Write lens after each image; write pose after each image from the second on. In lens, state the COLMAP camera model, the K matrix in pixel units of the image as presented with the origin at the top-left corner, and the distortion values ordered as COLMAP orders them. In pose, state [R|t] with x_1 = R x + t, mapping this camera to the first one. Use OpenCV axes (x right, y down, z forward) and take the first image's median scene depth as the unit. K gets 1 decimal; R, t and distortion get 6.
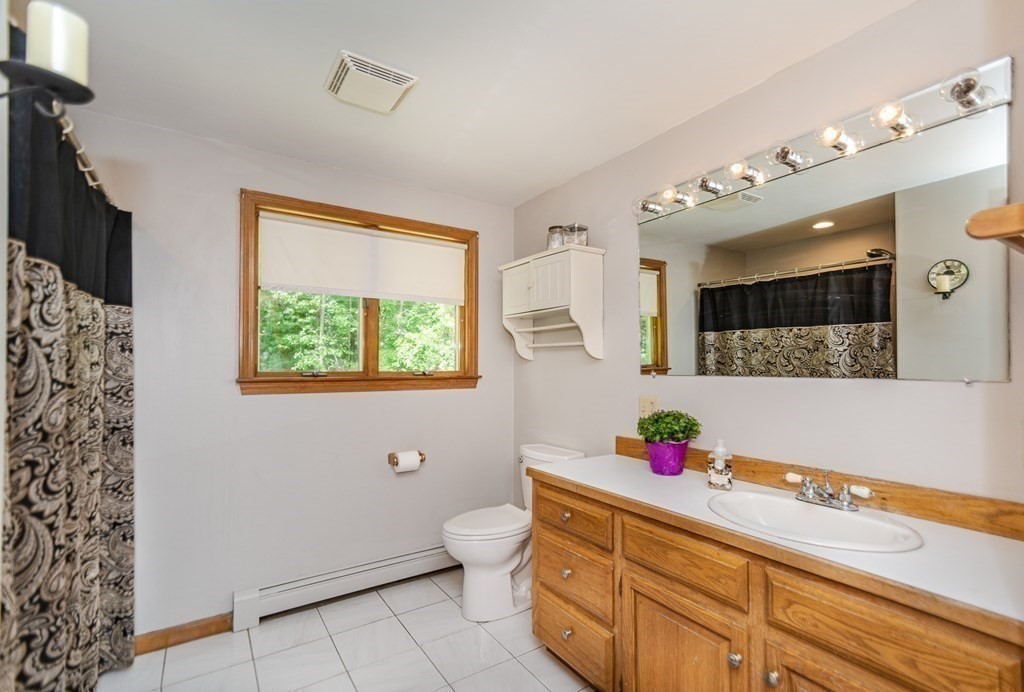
lens RADIAL K [[469.6, 0, 515.4], [0, 469.6, 361.7], [0, 0, 1]] dist [0.011609, 0.000834]
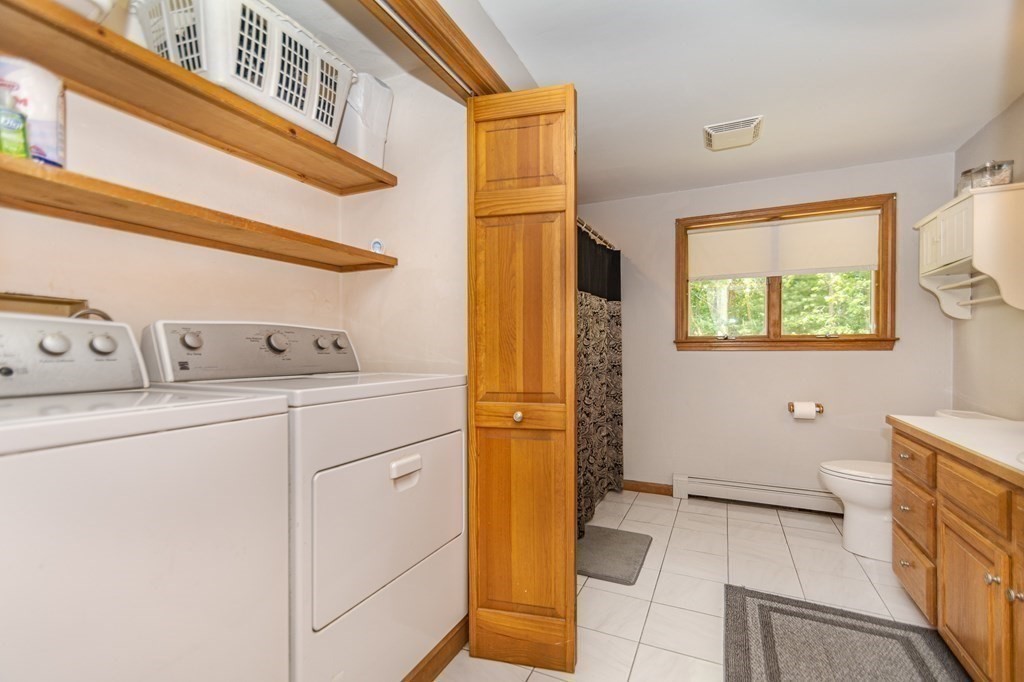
lens RADIAL K [[468.2, 0, 511.0], [0, 468.2, 346.8], [0, 0, 1]] dist [-0.013311, 0.000453]
pose [[0.511217, -0.010142, -0.859392, 0.471747], [0.013020, 0.999907, -0.004056, 0.056108], [0.859353, -0.009116, 0.511302, -0.268673]]
